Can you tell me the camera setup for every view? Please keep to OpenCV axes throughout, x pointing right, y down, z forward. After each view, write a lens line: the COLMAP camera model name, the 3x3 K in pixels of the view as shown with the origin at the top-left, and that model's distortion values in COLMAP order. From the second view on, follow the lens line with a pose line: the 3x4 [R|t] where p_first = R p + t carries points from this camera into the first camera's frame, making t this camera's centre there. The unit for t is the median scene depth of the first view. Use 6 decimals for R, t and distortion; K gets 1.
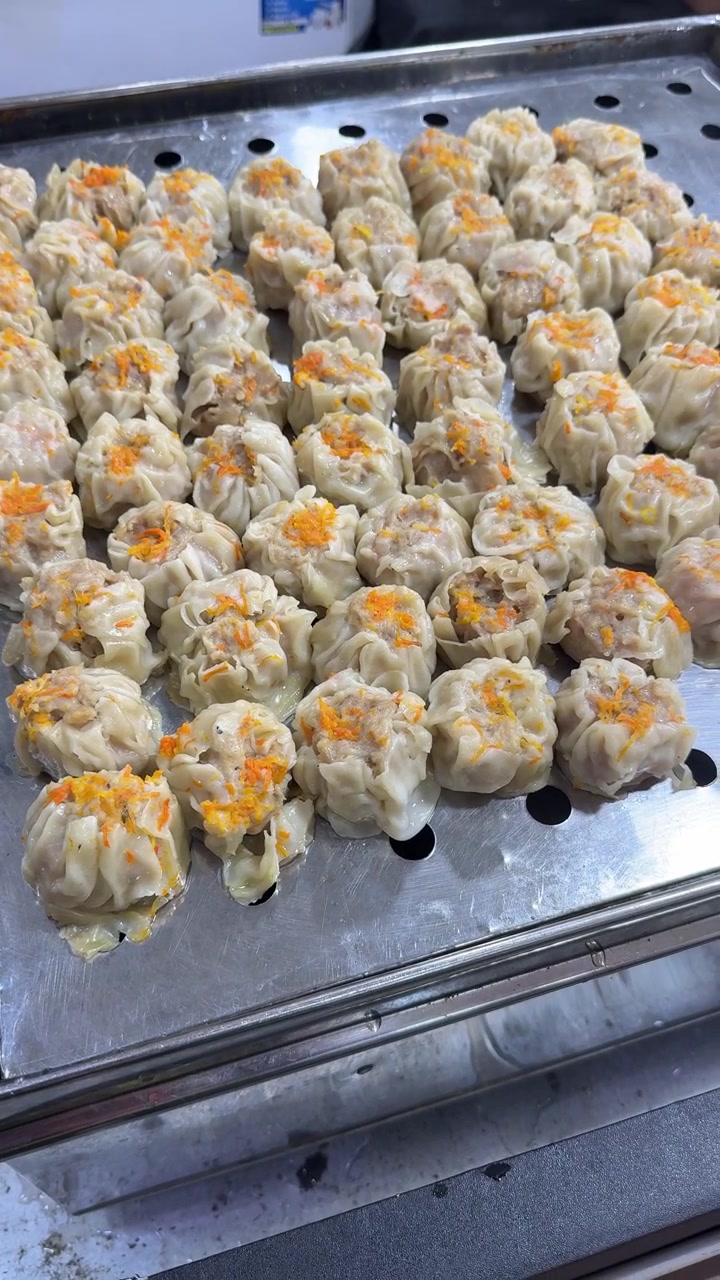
lens RADIAL K [[1050.3, 0, 360.3], [0, 1050.3, 642.4], [0, 0, 1]] dist [0.105715, -0.018757]
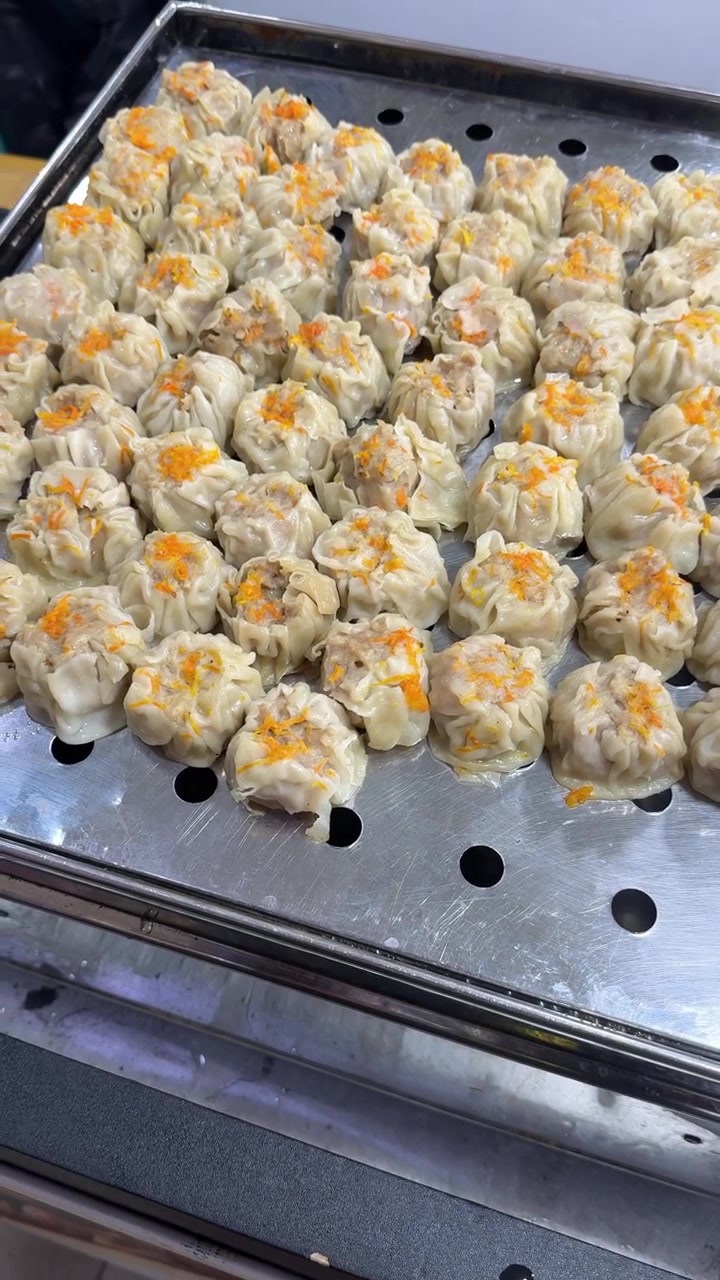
lens RADIAL K [[1050.3, 0, 361.0], [0, 1050.3, 640.4], [0, 0, 1]] dist [0.105715, -0.018757]
pose [[0.822970, 0.458794, -0.335006, 0.478706], [-0.446913, 0.886924, 0.116771, -0.135407], [0.350698, 0.053619, 0.934952, 0.051510]]
